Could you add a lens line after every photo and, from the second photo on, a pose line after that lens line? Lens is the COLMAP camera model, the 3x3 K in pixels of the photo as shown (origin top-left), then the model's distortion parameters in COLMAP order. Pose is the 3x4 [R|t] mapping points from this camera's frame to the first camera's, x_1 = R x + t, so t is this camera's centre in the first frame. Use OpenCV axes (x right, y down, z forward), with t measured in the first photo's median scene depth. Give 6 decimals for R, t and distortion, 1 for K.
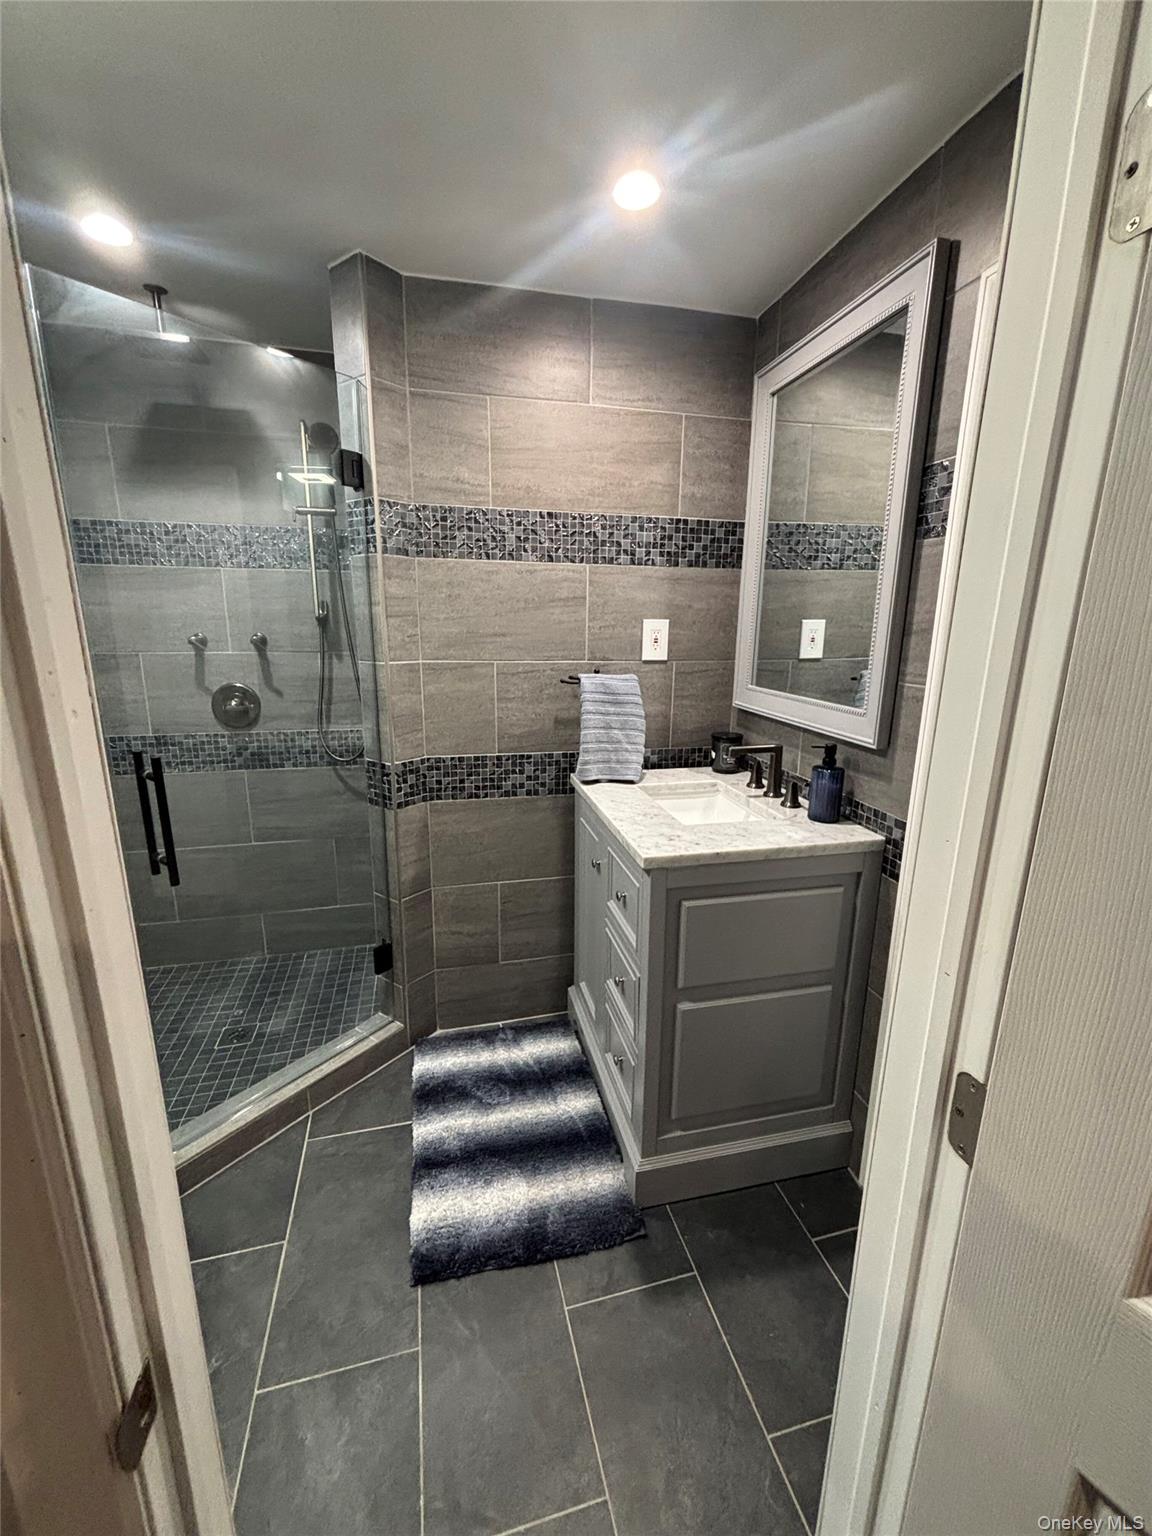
lens RADIAL K [[626.1, 0, 580.3], [0, 626.1, 767.1], [0, 0, 1]] dist [-0.008725, 0.001579]
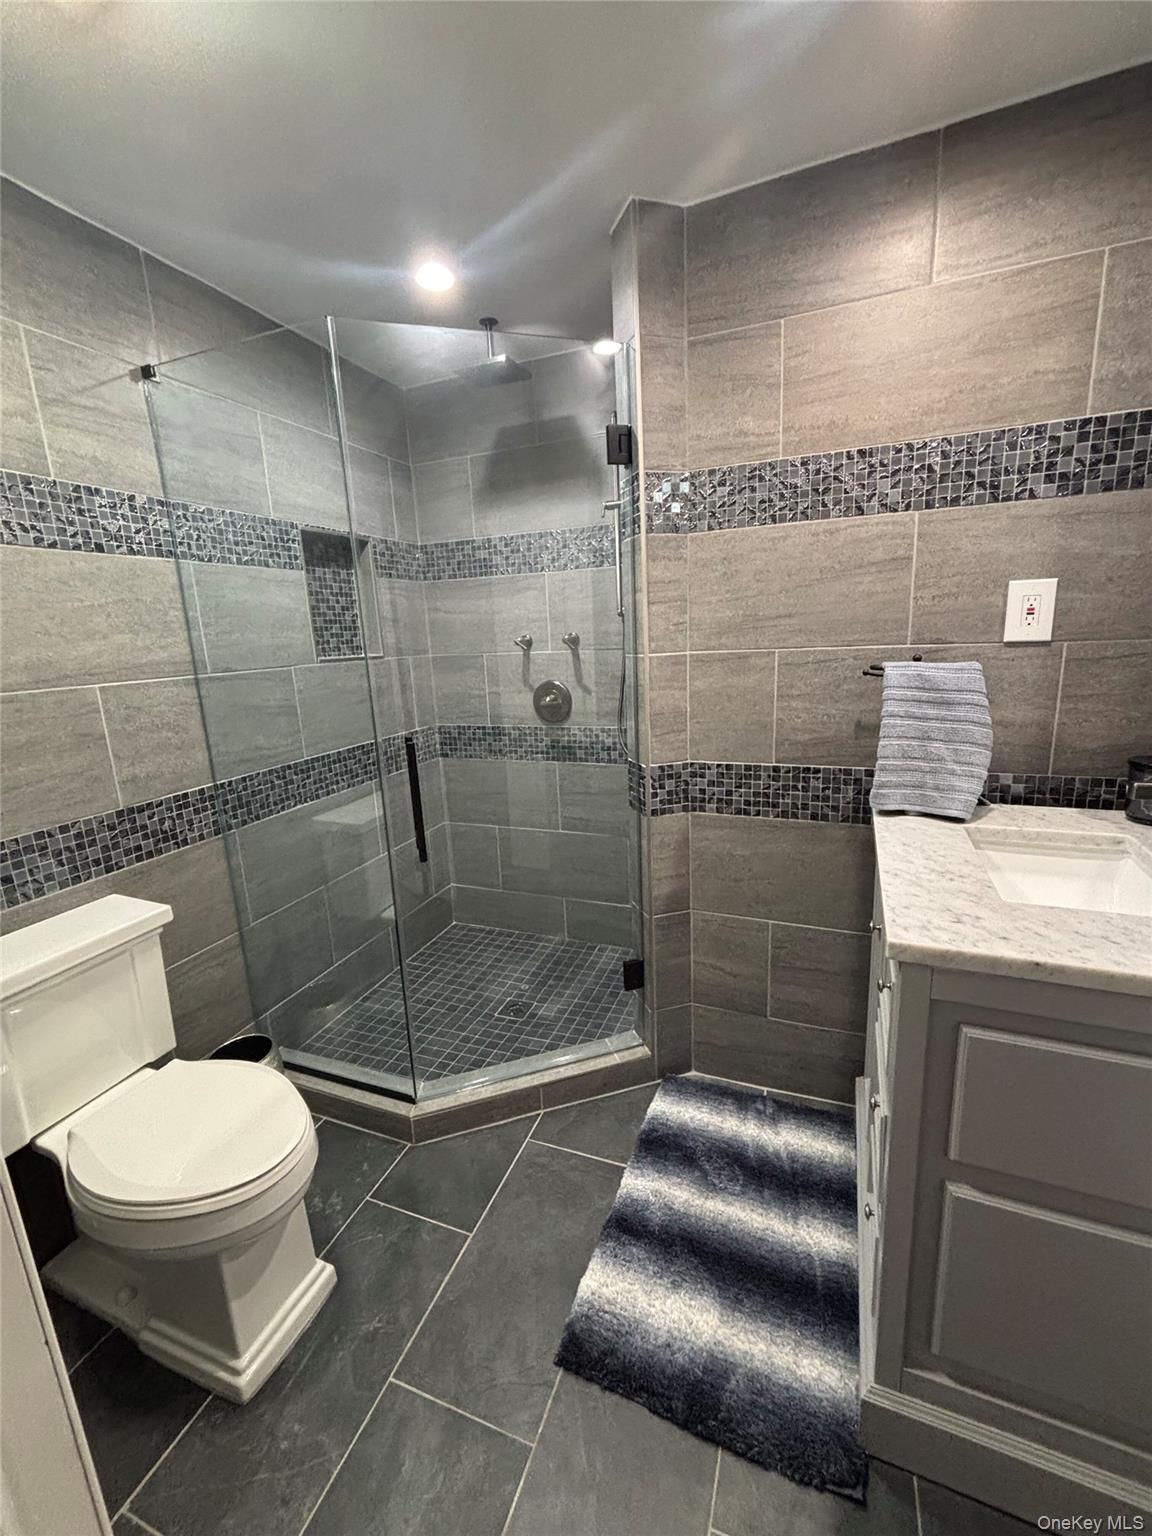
lens RADIAL K [[626.1, 0, 575.0], [0, 626.1, 765.6], [0, 0, 1]] dist [-0.008725, 0.001579]
pose [[0.807304, 0.075831, -0.585244, 0.138656], [-0.079754, 0.996631, 0.019120, -0.014443], [0.584722, 0.031240, 0.810632, 0.196812]]
